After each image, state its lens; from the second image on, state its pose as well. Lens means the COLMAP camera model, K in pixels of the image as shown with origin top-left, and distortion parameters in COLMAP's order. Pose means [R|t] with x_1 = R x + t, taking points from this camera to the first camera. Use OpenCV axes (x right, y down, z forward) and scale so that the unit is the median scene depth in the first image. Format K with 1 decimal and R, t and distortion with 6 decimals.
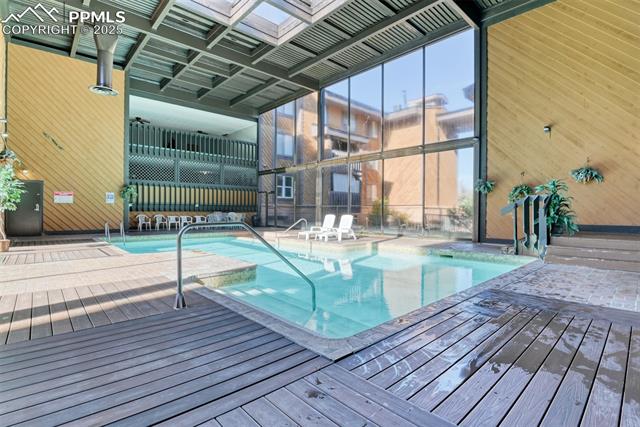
lens RADIAL K [[314.3, 0, 319.1], [0, 314.3, 212.3], [0, 0, 1]] dist [-0.024409, -0.003704]
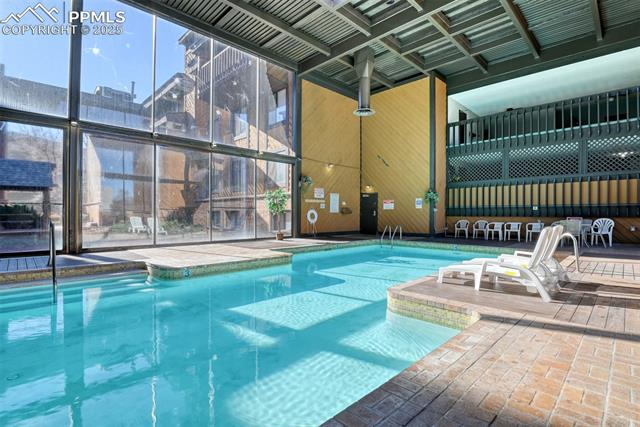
lens RADIAL K [[314.3, 0, 319.1], [0, 314.3, 215.3], [0, 0, 1]] dist [-0.024409, -0.003704]
pose [[0.031321, -0.002369, -0.999507, 0.331204], [-0.005786, 0.999980, -0.002551, -0.001050], [0.999493, 0.005863, 0.031307, 0.538129]]
